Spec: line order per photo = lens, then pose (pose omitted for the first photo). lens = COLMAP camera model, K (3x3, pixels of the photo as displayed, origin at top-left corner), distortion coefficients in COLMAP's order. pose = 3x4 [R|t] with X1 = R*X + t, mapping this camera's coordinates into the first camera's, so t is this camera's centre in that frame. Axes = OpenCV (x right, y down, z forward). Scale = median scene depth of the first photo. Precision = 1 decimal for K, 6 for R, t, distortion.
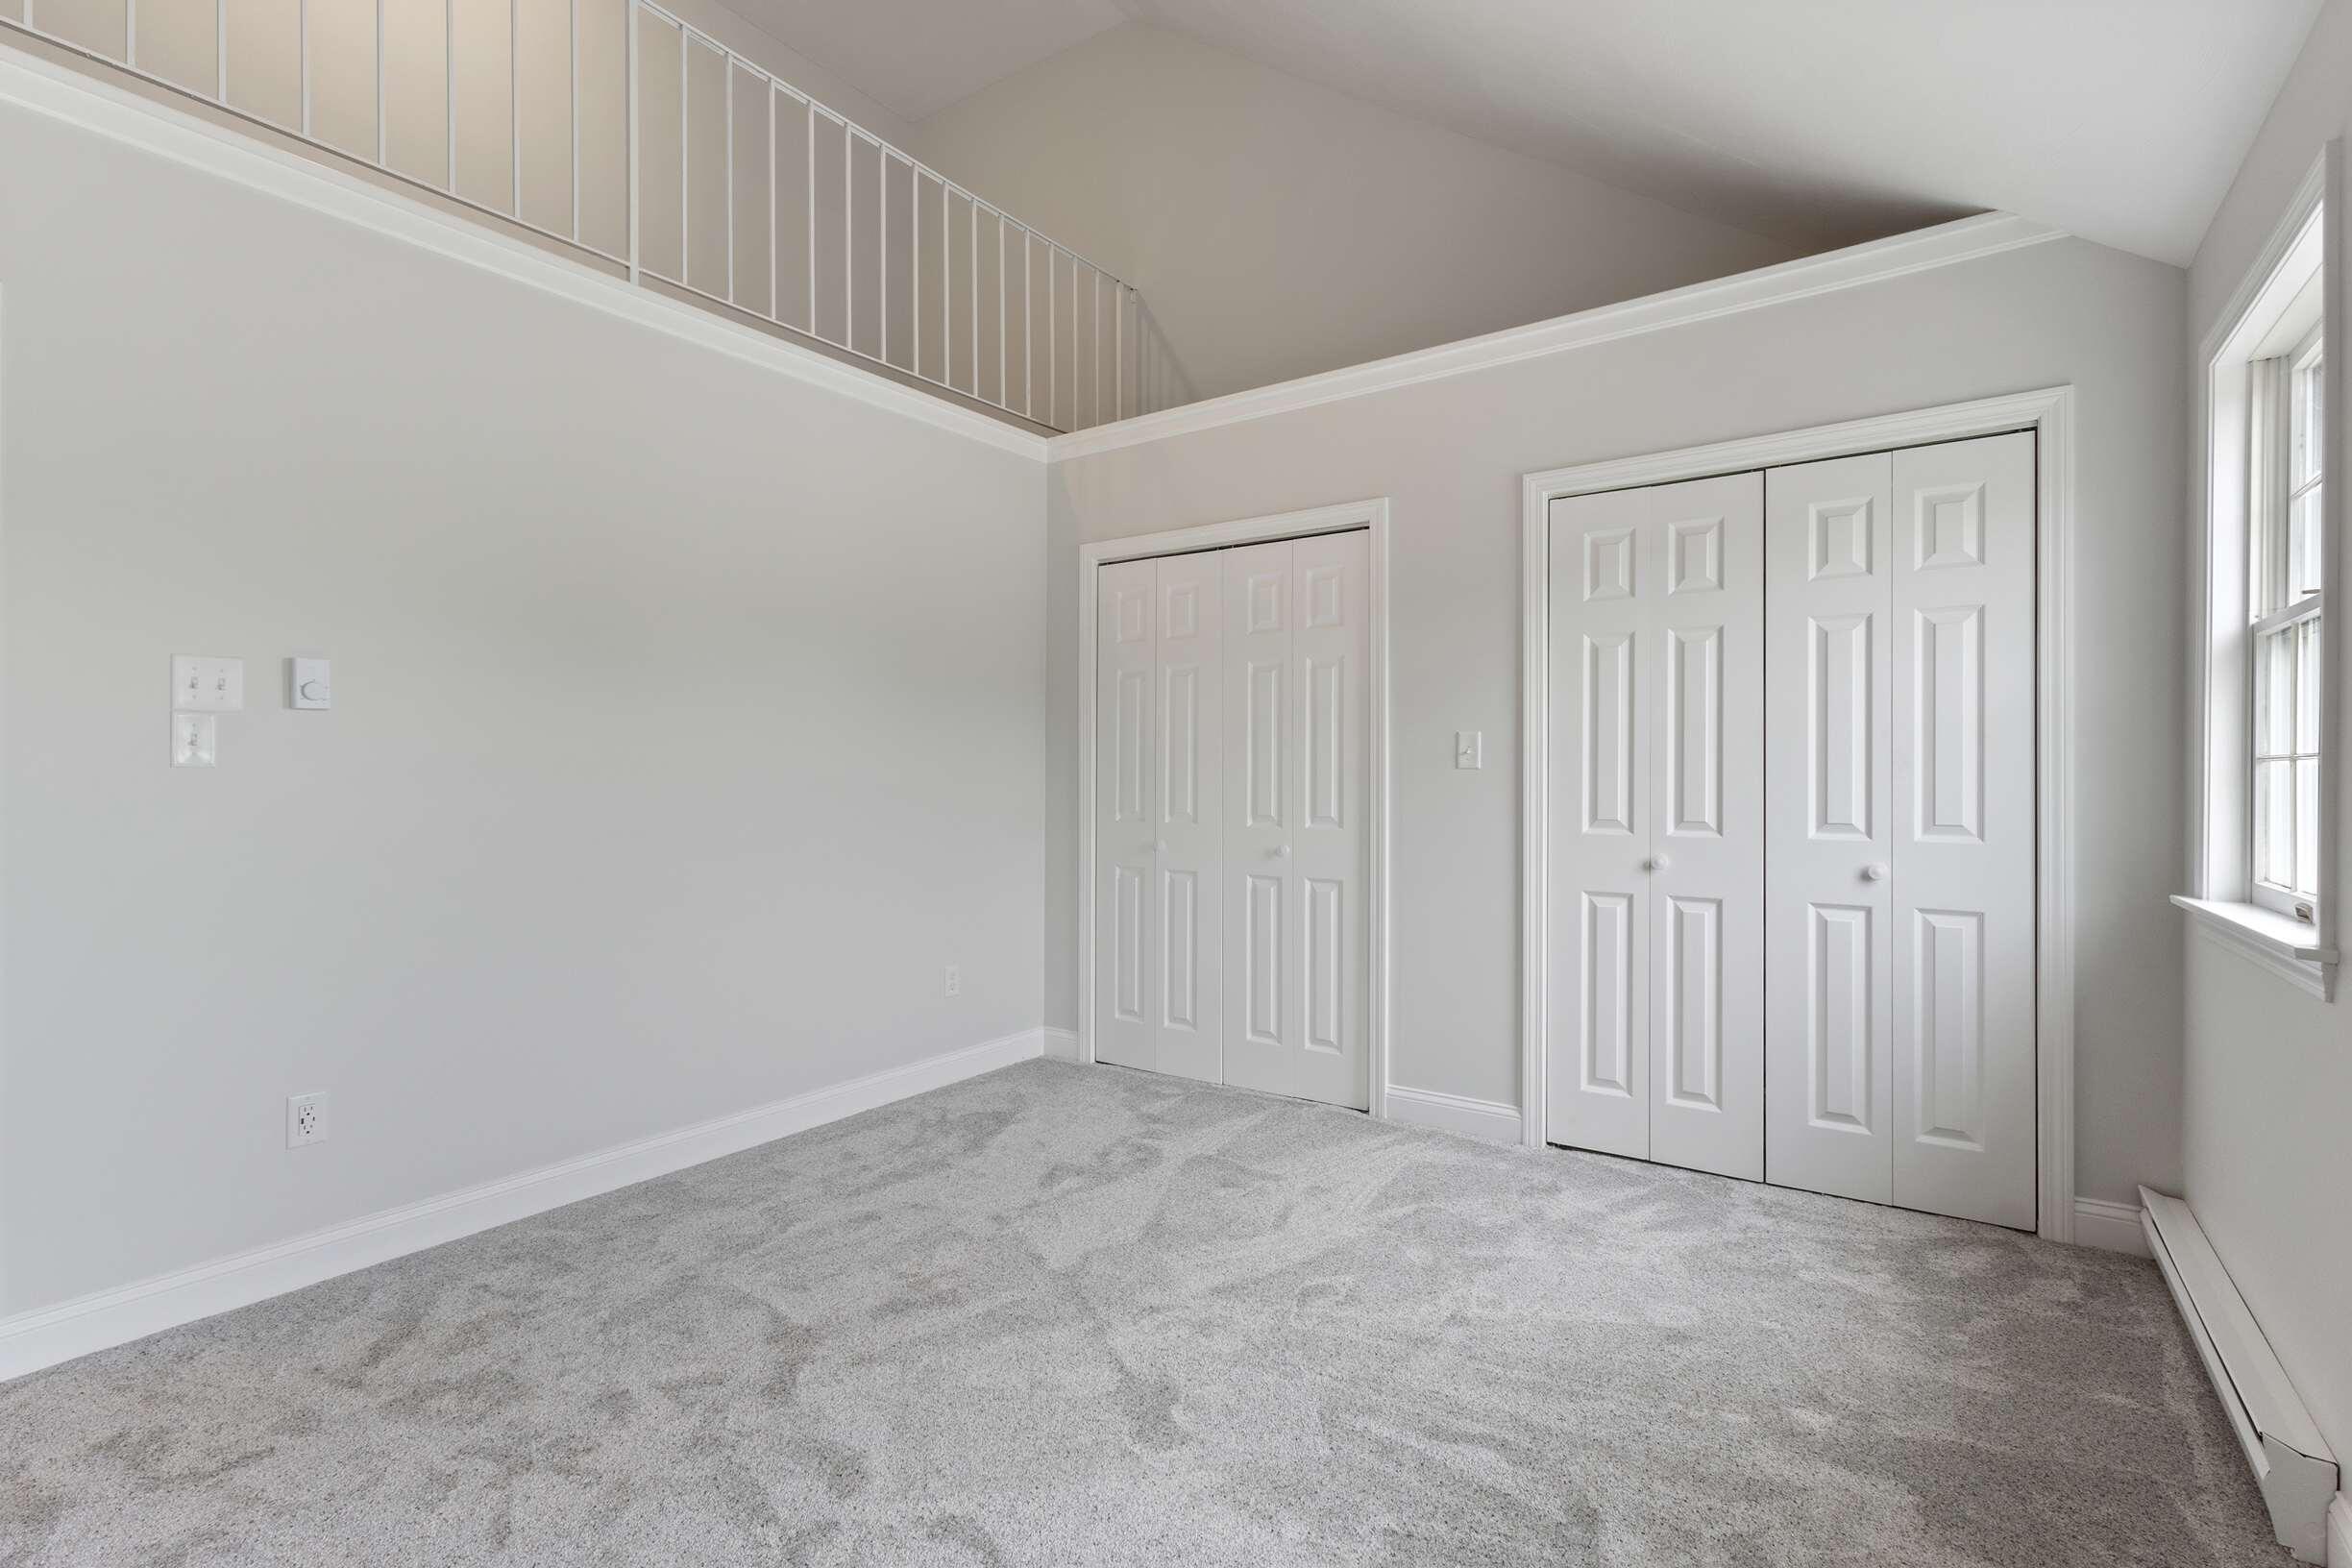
lens RADIAL K [[1088.6, 0, 1150.9], [0, 1088.6, 781.2], [0, 0, 1]] dist [0.000887, 0.000147]
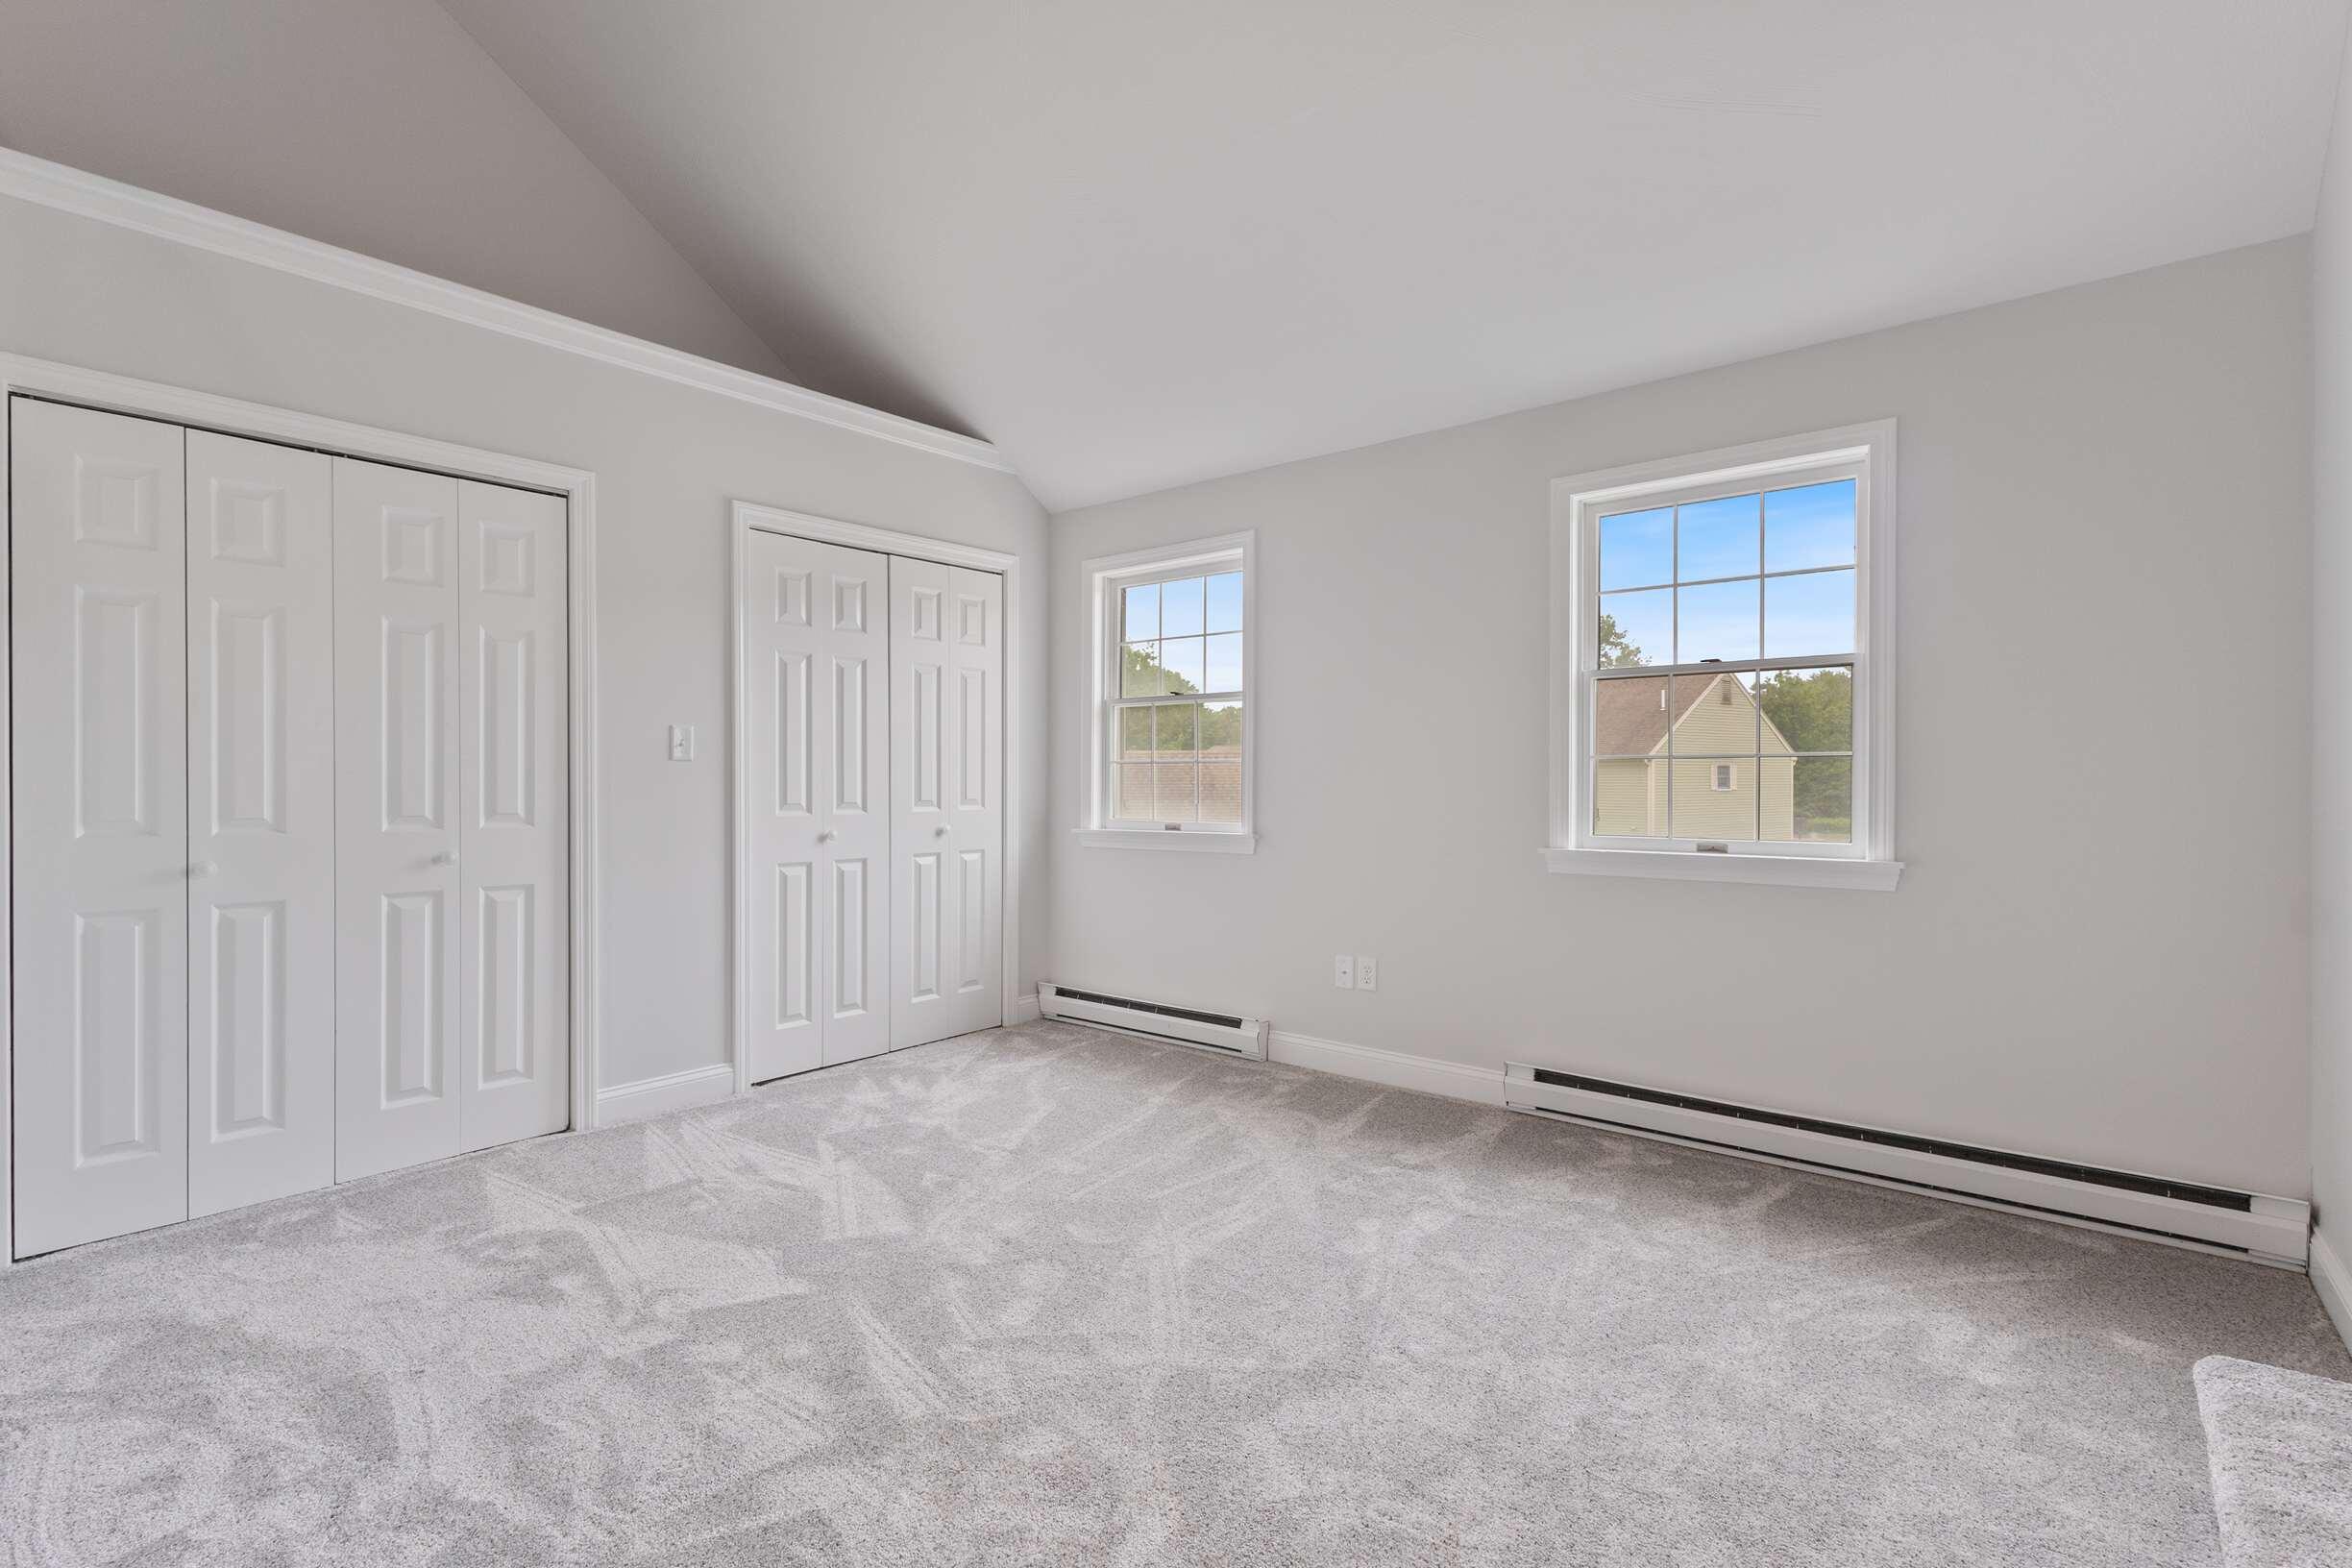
lens RADIAL K [[1088.6, 0, 1152.8], [0, 1088.6, 783.0], [0, 0, 1]] dist [0.000887, 0.000147]
pose [[0.095542, -0.007566, 0.995397, -0.791905], [0.003244, 0.999968, 0.007290, 0.004799], [-0.995420, 0.002533, 0.095563, 0.493145]]
